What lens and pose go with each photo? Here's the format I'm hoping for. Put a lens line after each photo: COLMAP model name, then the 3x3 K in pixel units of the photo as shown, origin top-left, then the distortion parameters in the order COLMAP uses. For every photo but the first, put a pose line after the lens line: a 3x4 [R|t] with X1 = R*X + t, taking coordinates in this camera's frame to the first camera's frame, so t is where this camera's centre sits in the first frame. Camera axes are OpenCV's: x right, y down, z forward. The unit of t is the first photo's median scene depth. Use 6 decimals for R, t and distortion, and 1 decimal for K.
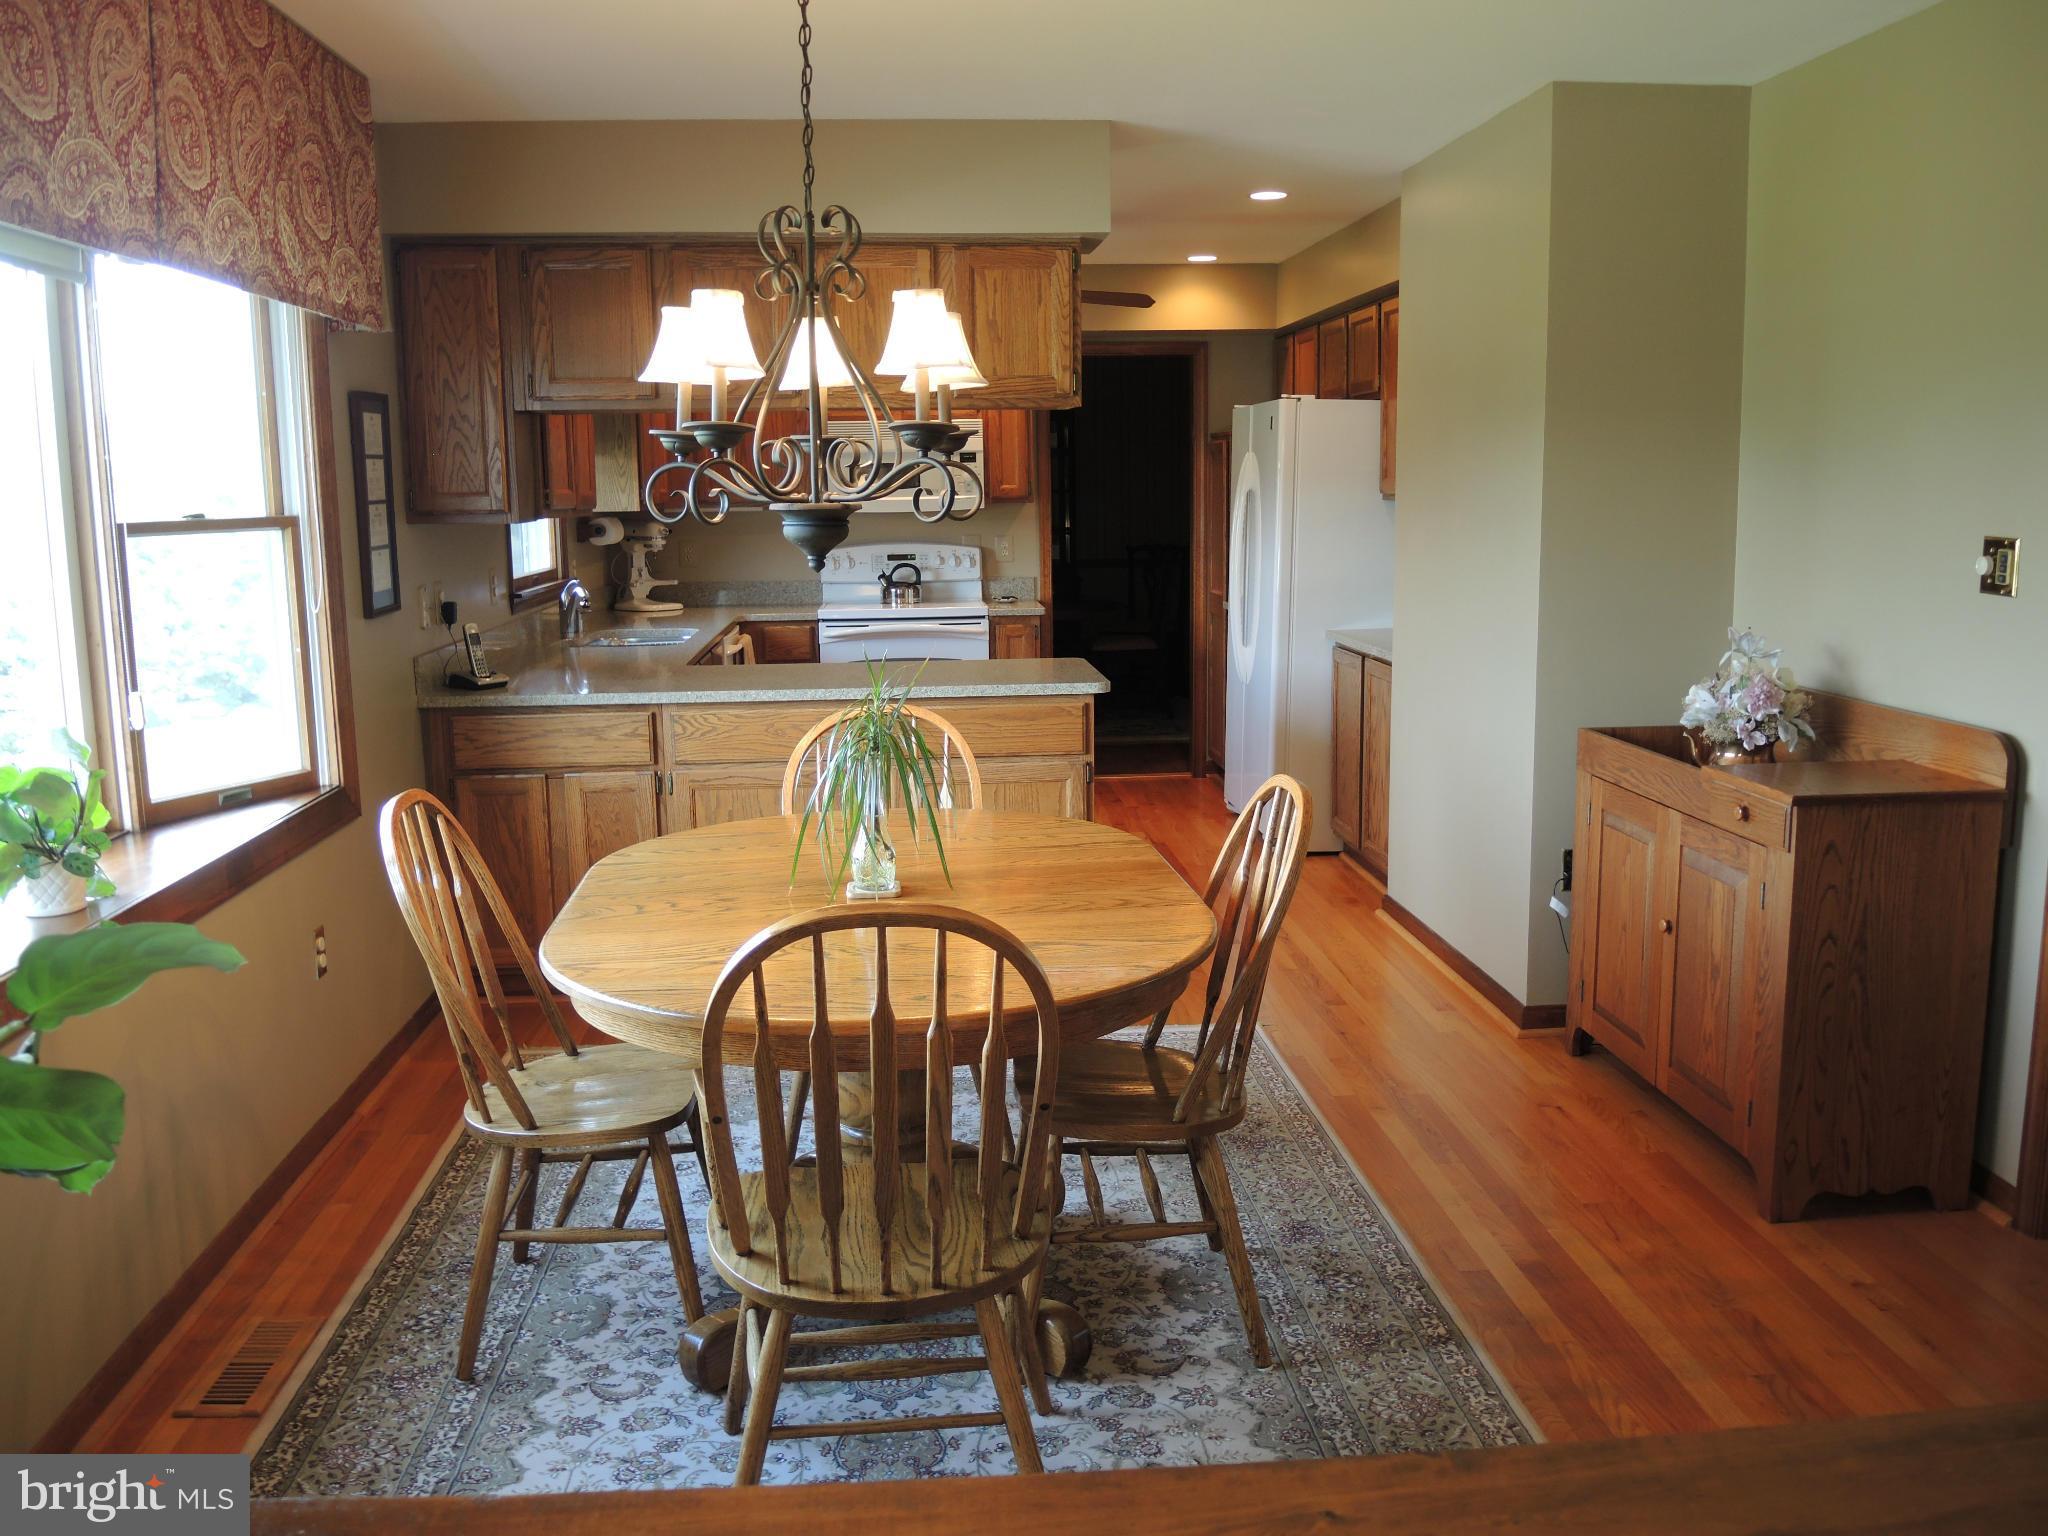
lens RADIAL K [[1714.2, 0, 1010.3], [0, 1714.2, 755.6], [0, 0, 1]] dist [-0.036331, -0.055886]
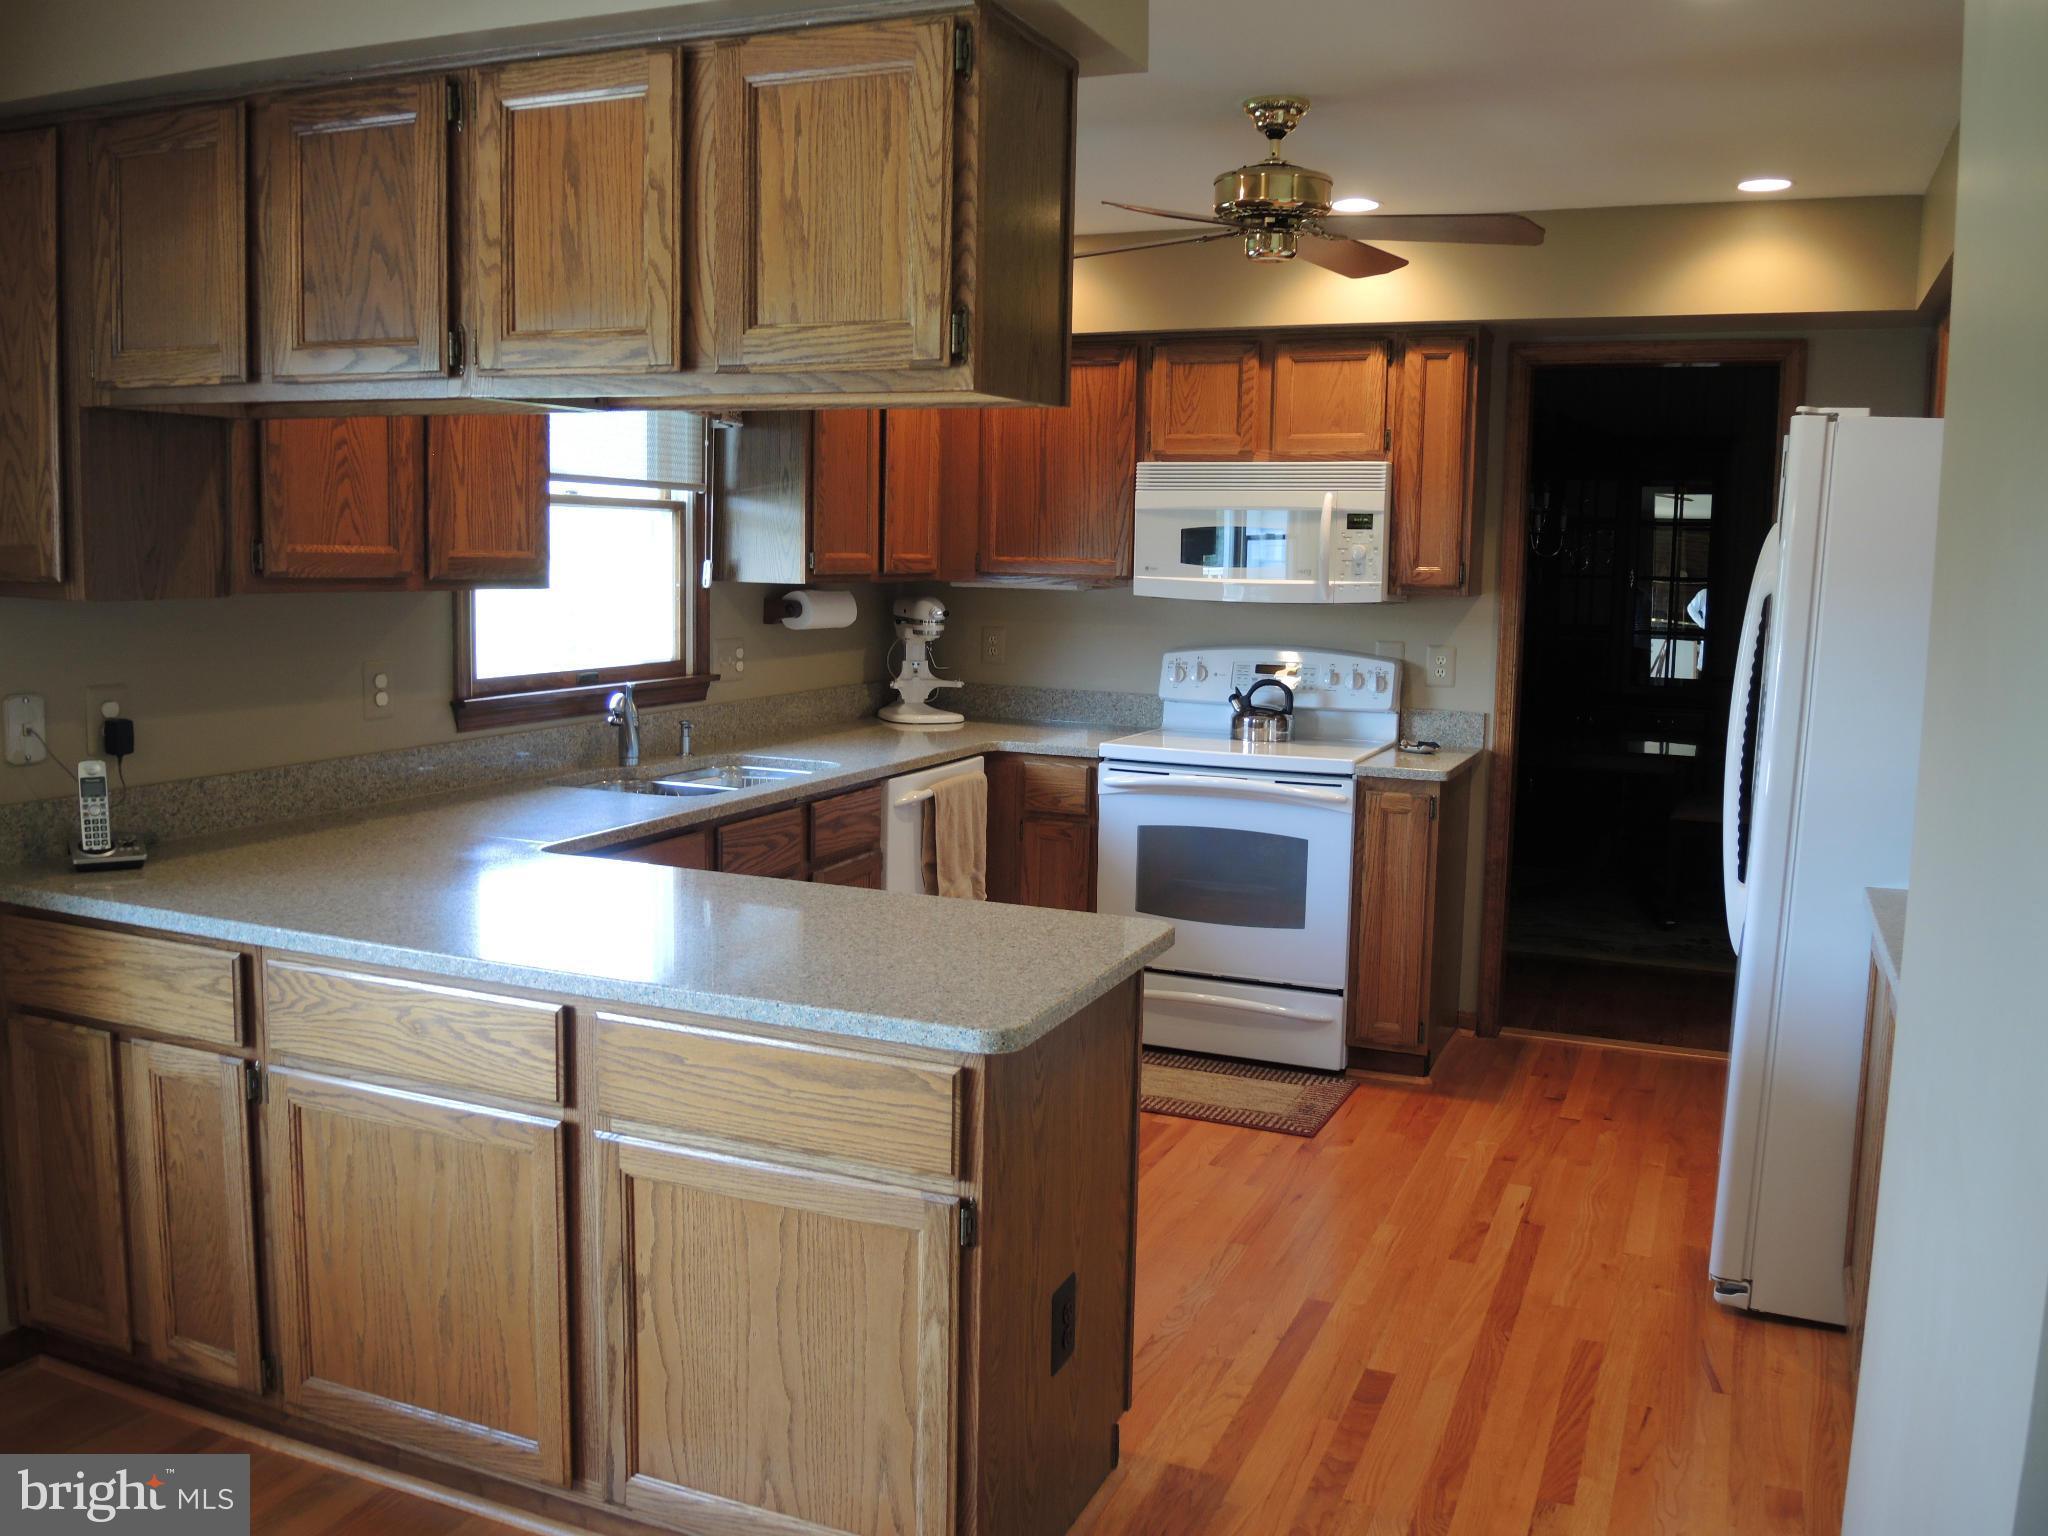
lens RADIAL K [[1714.2, 0, 1010.3], [0, 1714.2, 755.6], [0, 0, 1]] dist [-0.036331, -0.055886]
pose [[0.886532, 0.087885, -0.454245, 0.158221], [-0.105014, 0.994391, -0.012563, -0.068077], [0.450593, 0.058840, 0.890788, 0.393525]]
